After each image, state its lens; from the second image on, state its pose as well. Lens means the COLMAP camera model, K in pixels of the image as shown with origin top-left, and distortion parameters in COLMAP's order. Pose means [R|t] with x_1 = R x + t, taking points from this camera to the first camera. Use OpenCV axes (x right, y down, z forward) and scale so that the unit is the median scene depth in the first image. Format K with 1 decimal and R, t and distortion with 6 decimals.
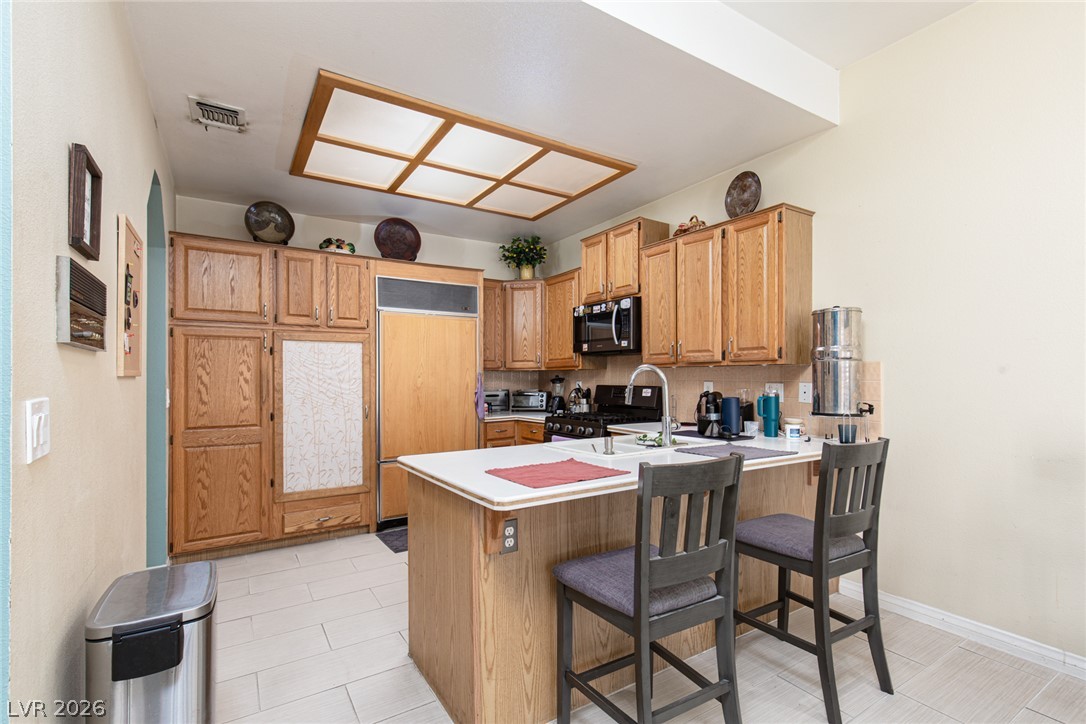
lens RADIAL K [[487.5, 0, 538.8], [0, 487.5, 377.3], [0, 0, 1]] dist [0.003009, -0.002516]
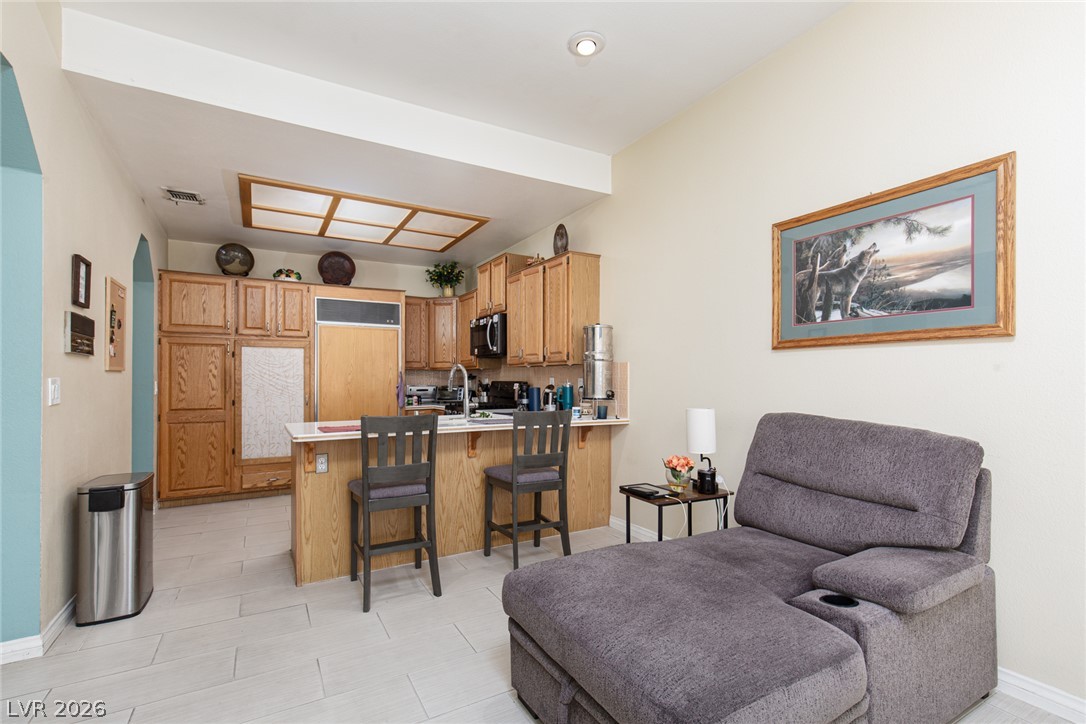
lens RADIAL K [[487.5, 0, 541.5], [0, 487.5, 377.9], [0, 0, 1]] dist [0.003009, -0.002516]
pose [[0.999037, 0.000614, -0.043878, 0.418181], [-0.000726, 0.999997, -0.002525, 0.015899], [0.043877, 0.002555, 0.999034, -0.364490]]
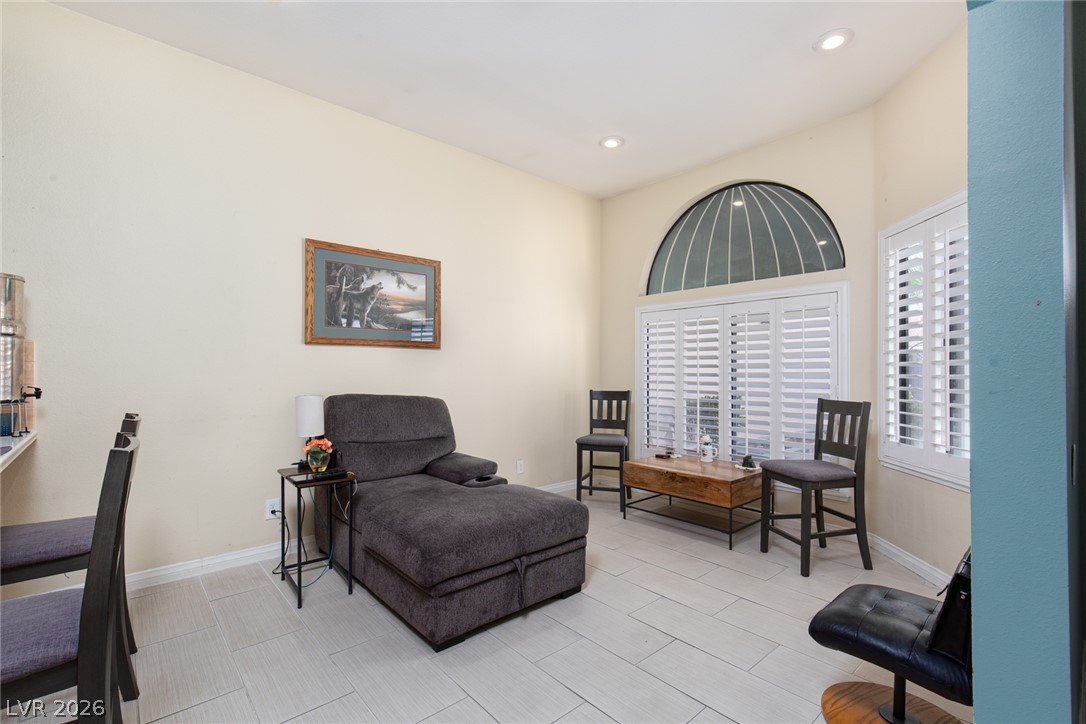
lens RADIAL K [[487.5, 0, 557.3], [0, 487.5, 368.0], [0, 0, 1]] dist [0.003009, -0.002516]
pose [[-0.187505, -0.000830, 0.982263, -0.313109], [-0.003148, 0.999995, 0.000244, 0.012815], [-0.982259, -0.003046, -0.187507, 0.180737]]
